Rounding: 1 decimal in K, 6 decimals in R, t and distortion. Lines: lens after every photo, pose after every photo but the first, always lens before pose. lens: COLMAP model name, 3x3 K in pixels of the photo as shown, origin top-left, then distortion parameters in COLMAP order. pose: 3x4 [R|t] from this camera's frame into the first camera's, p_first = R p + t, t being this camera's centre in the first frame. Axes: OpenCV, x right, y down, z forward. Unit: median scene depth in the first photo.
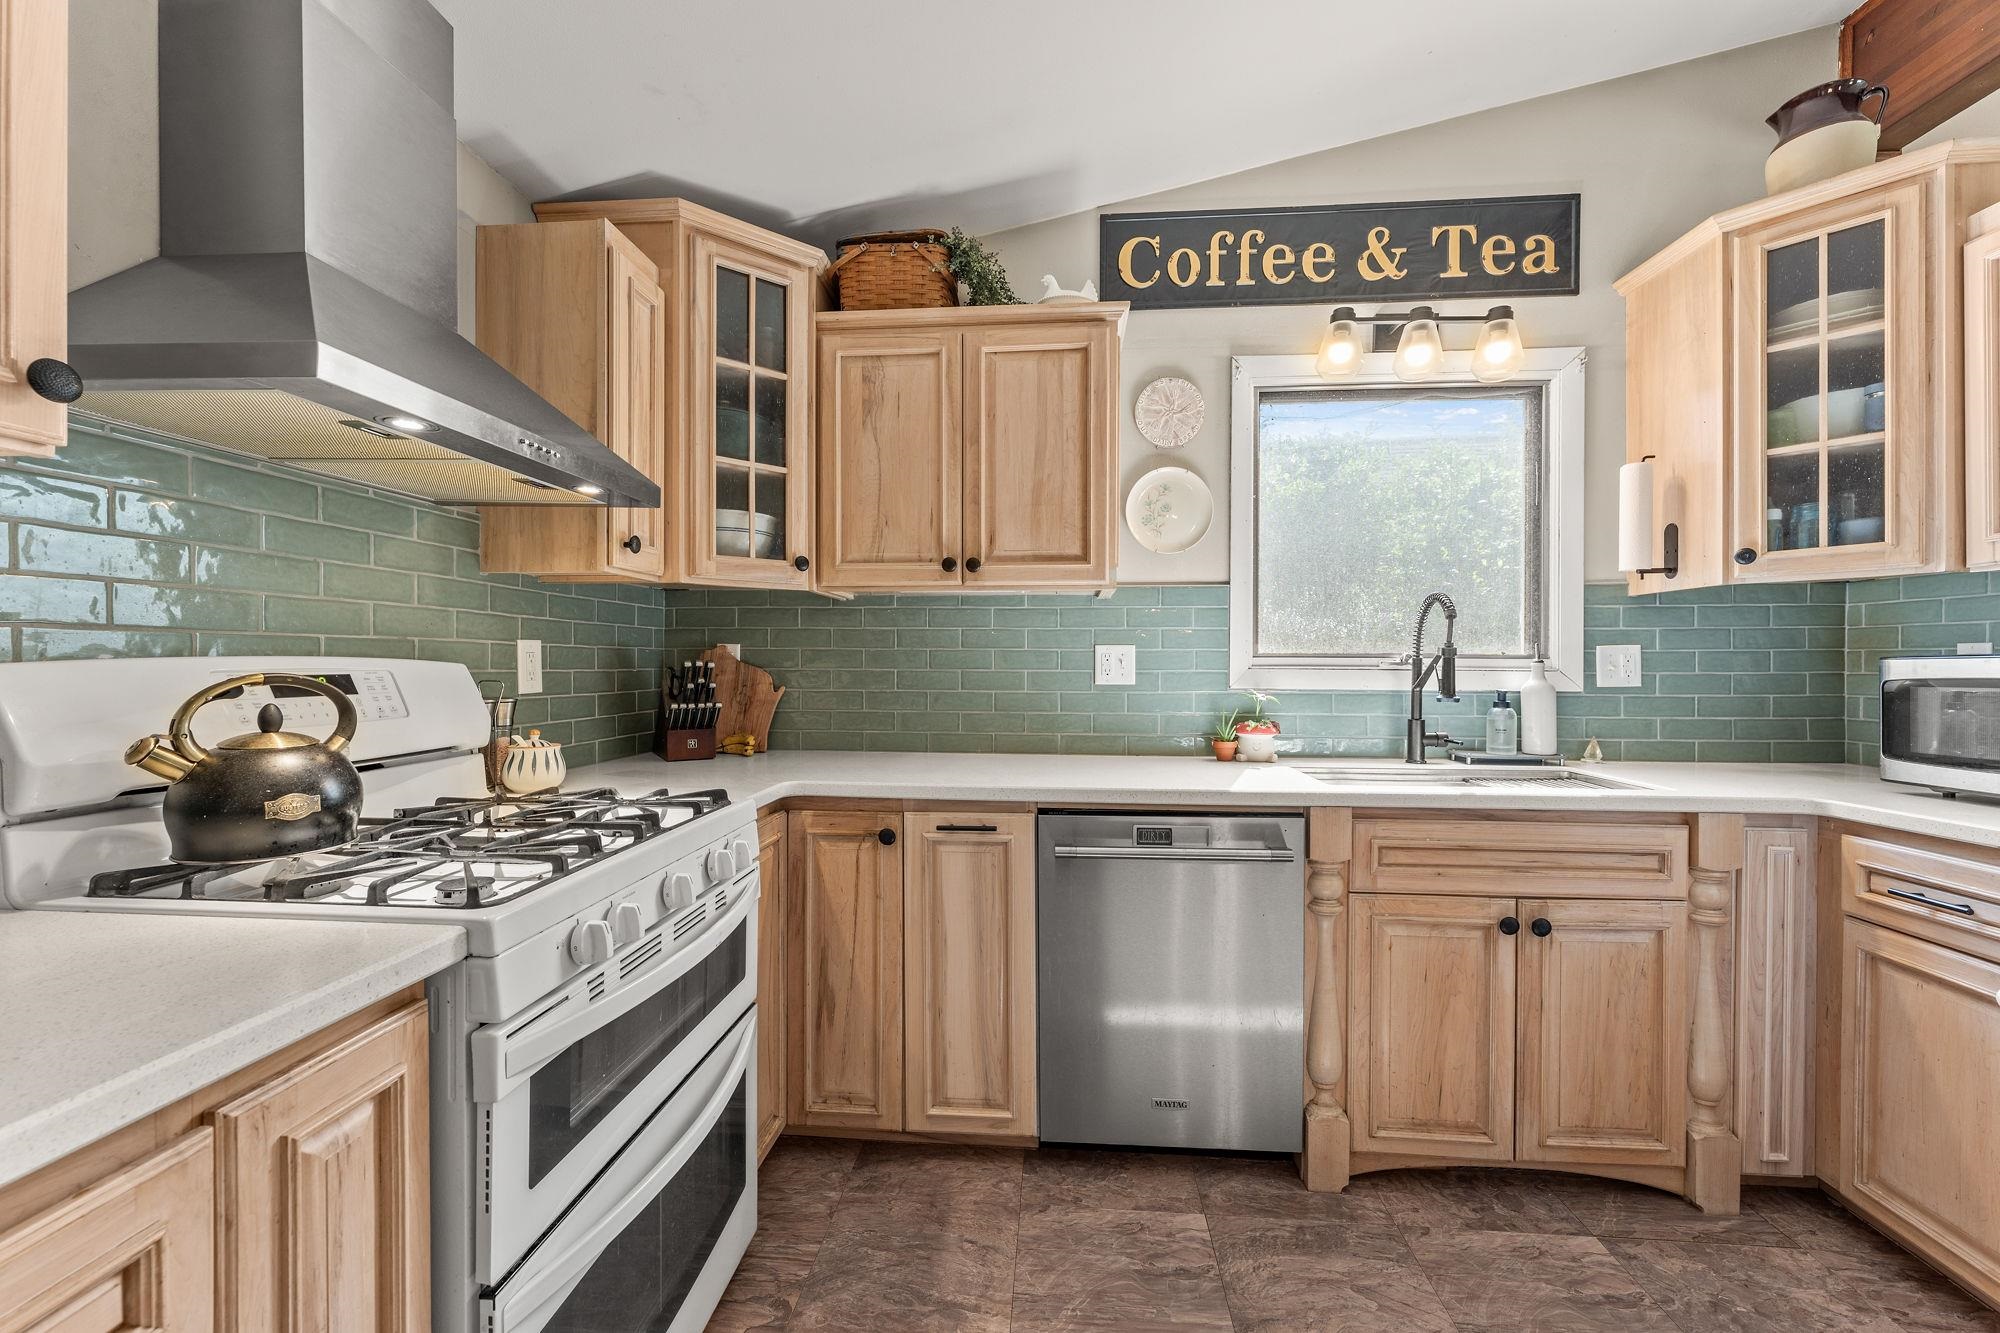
lens RADIAL K [[814.6, 0, 984.8], [0, 814.6, 667.5], [0, 0, 1]] dist [-0.001673, -0.000288]
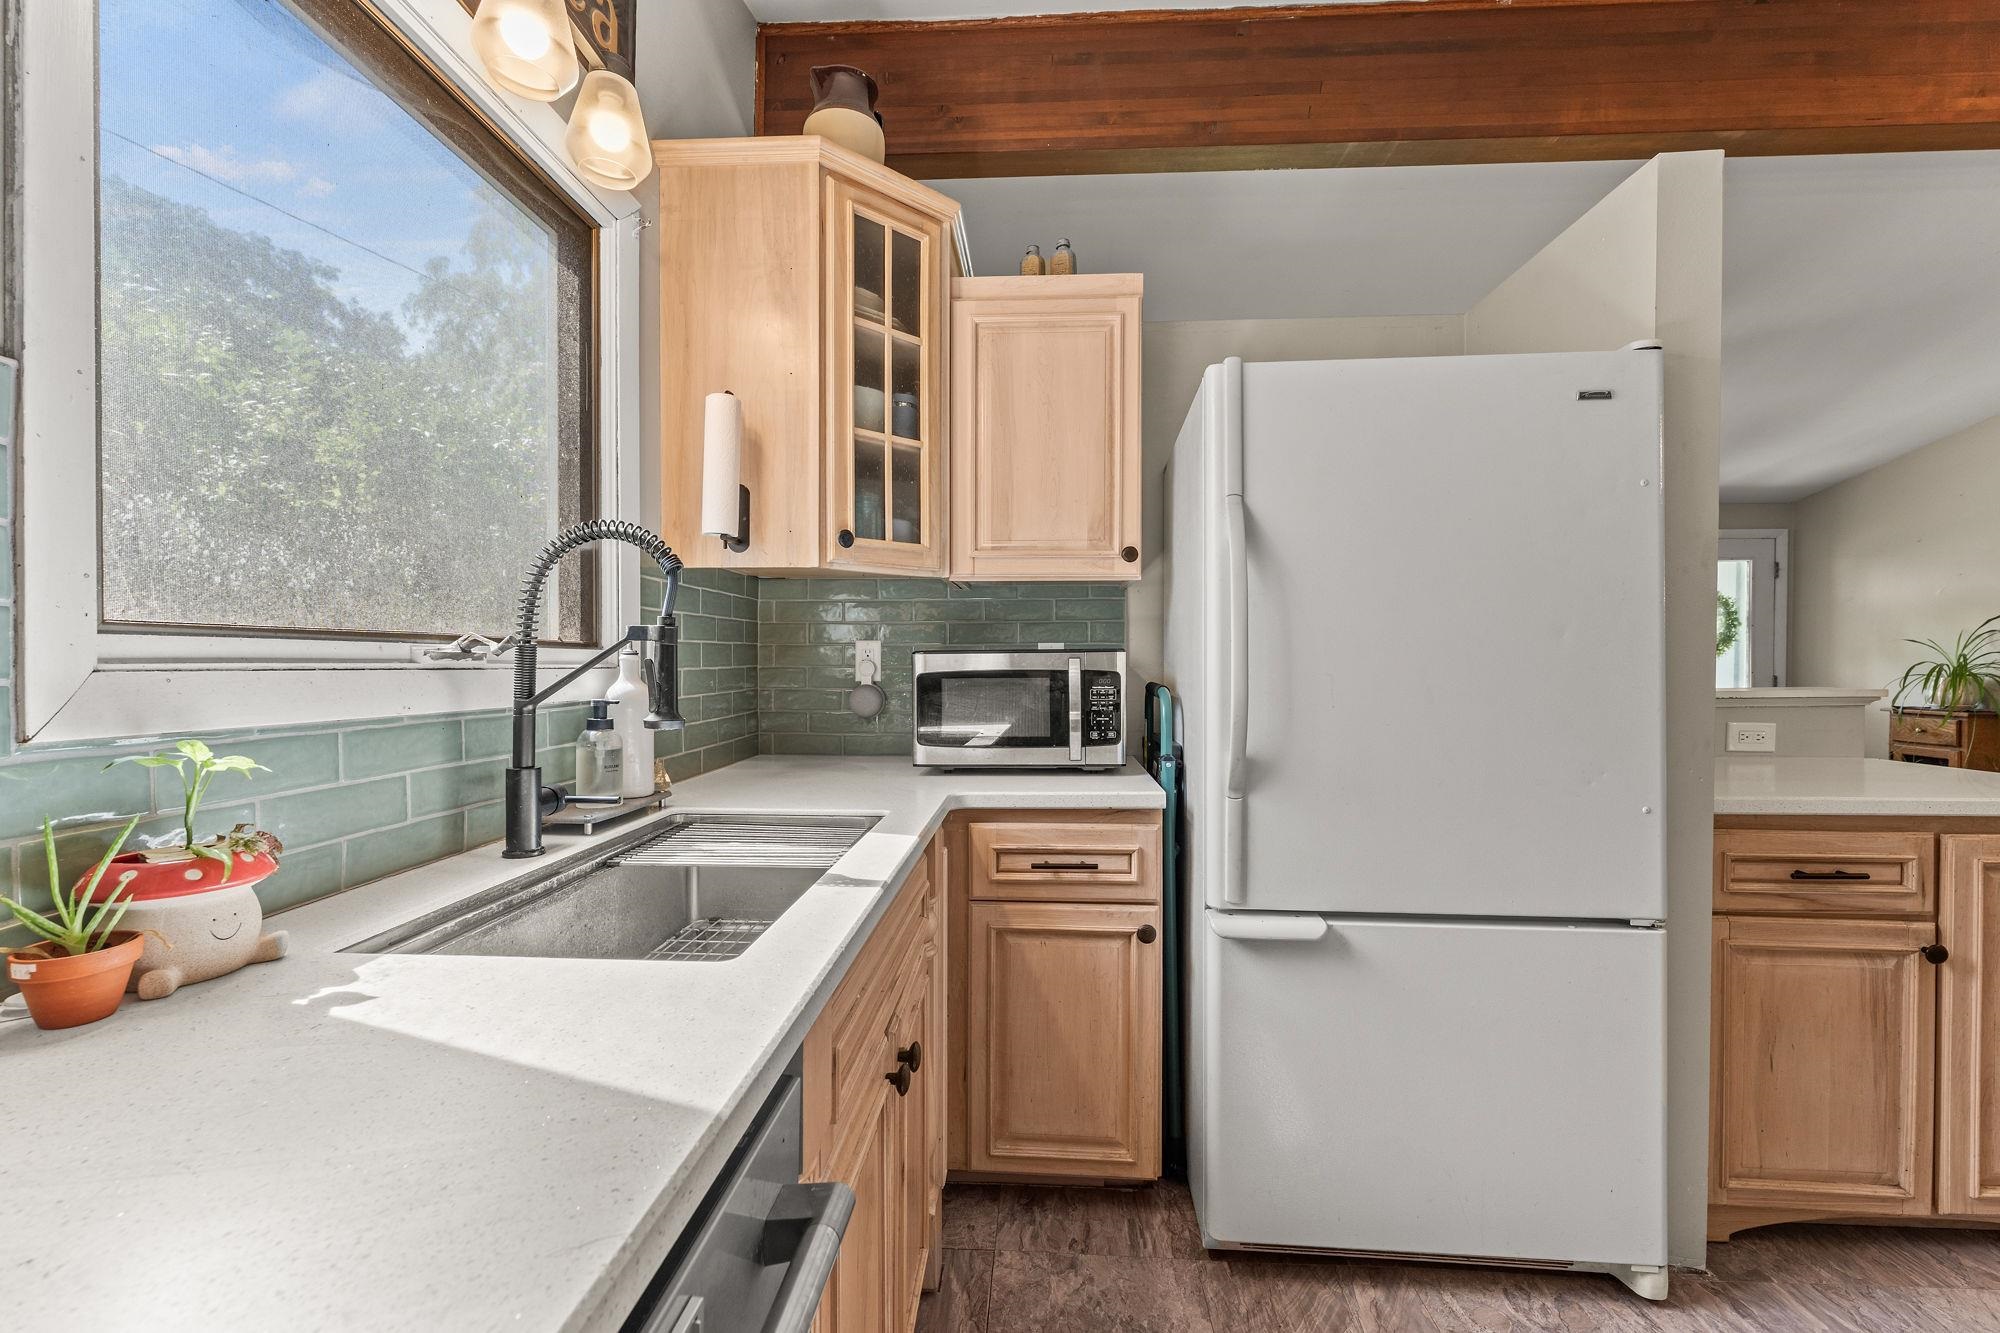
lens RADIAL K [[814.6, 0, 999.5], [0, 814.6, 665.8], [0, 0, 1]] dist [-0.001673, -0.000288]
pose [[-0.038450, -0.009276, 0.999217, 0.022723], [0.002904, 0.999952, 0.009394, -0.003153], [-0.999256, 0.003262, -0.038421, 0.905759]]
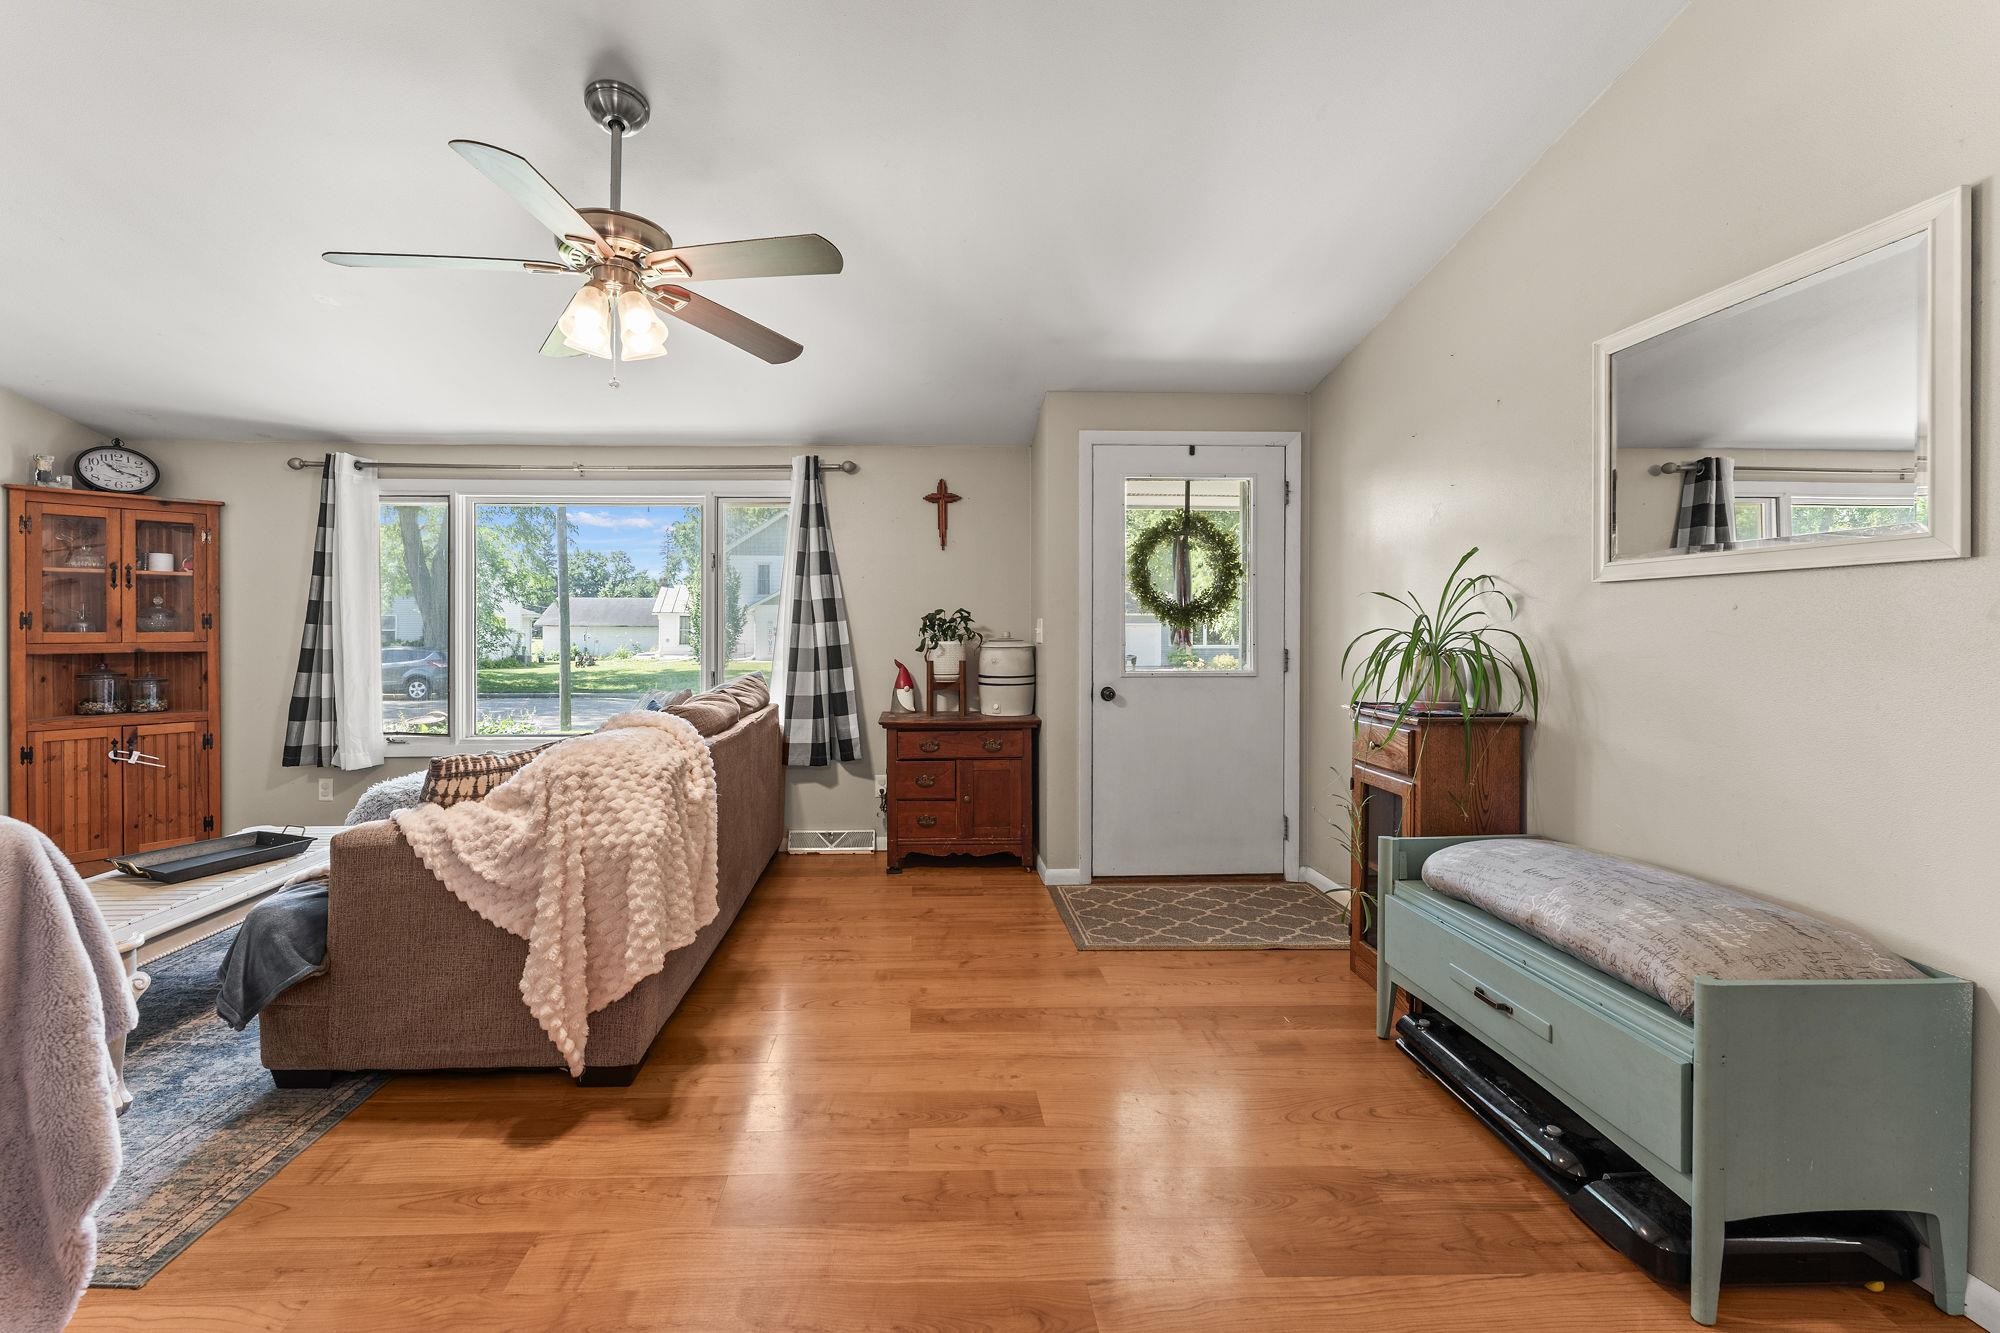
lens RADIAL K [[814.6, 0, 960.7], [0, 814.6, 633.4], [0, 0, 1]] dist [-0.001673, -0.000288]
pose [[-0.121787, -0.009267, 0.992513, 1.004959], [0.005384, 0.999936, 0.009997, 0.005908], [-0.992542, 0.006561, -0.121730, -1.043527]]
